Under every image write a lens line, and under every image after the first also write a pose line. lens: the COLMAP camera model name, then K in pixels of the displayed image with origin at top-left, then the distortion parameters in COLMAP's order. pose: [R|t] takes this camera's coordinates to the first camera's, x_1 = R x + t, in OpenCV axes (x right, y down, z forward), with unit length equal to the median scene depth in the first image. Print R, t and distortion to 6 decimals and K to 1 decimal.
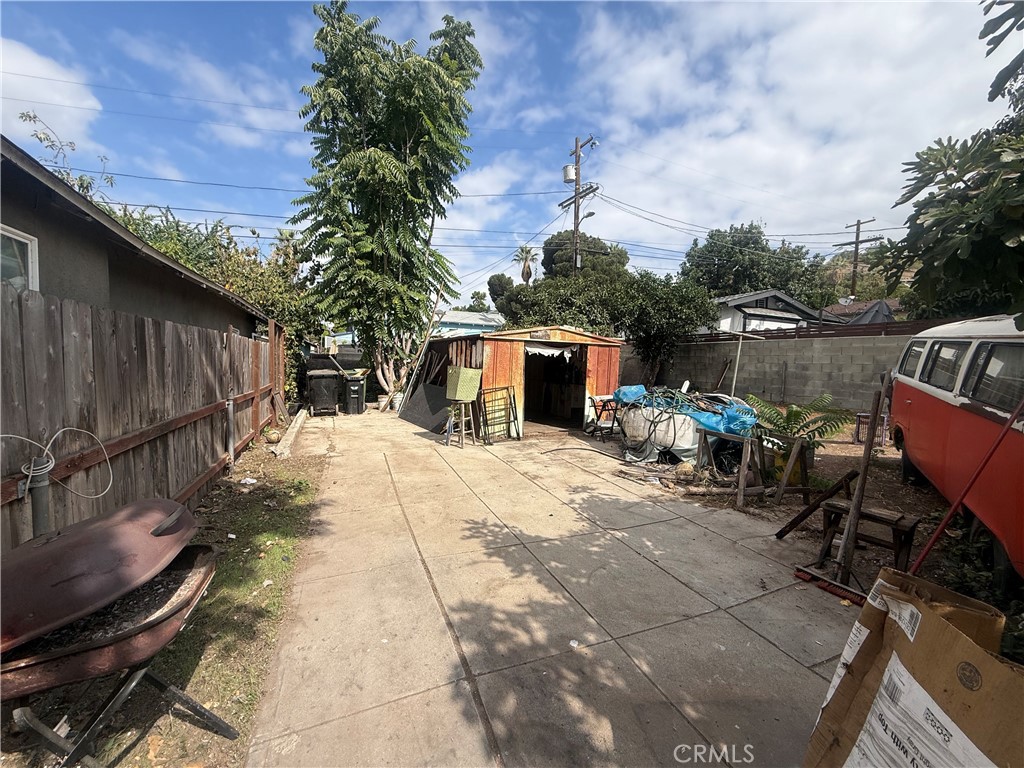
lens RADIAL K [[407.7, 0, 511.4], [0, 407.7, 383.2], [0, 0, 1]] dist [-0.001055, -0.000365]
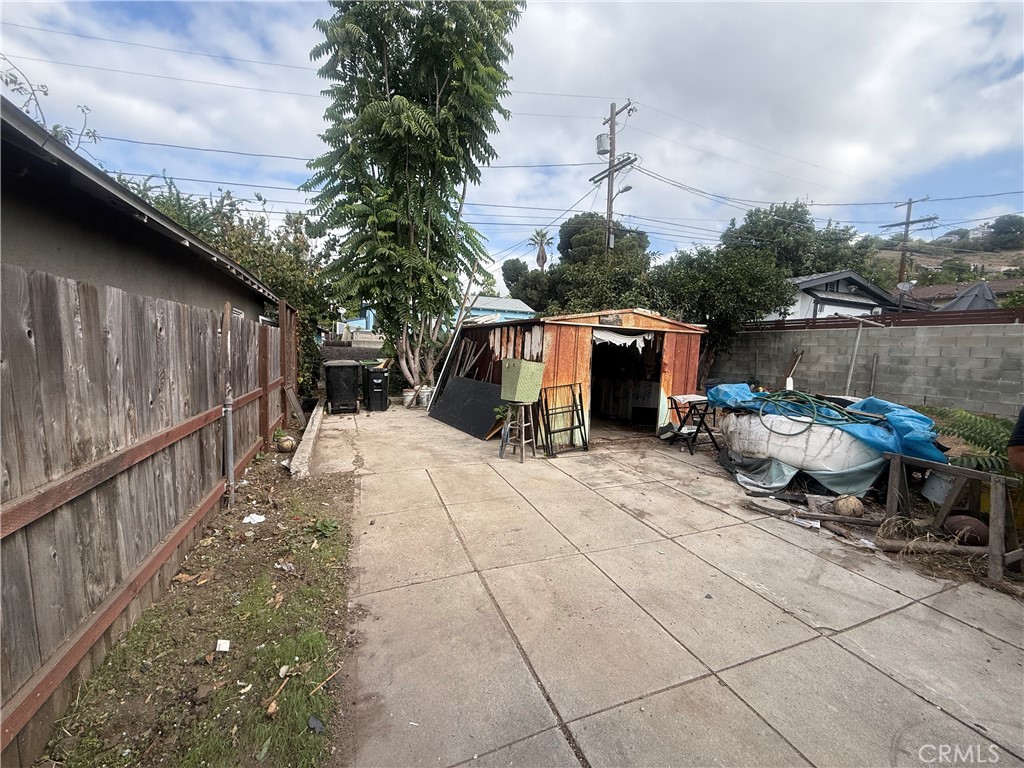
lens RADIAL K [[407.7, 0, 511.4], [0, 407.7, 383.2], [0, 0, 1]] dist [-0.001055, -0.000365]
pose [[0.999783, 0.008203, -0.019146, -0.090169], [-0.007613, 0.999501, 0.030671, -0.013238], [0.019388, -0.030518, 0.999346, 0.150284]]
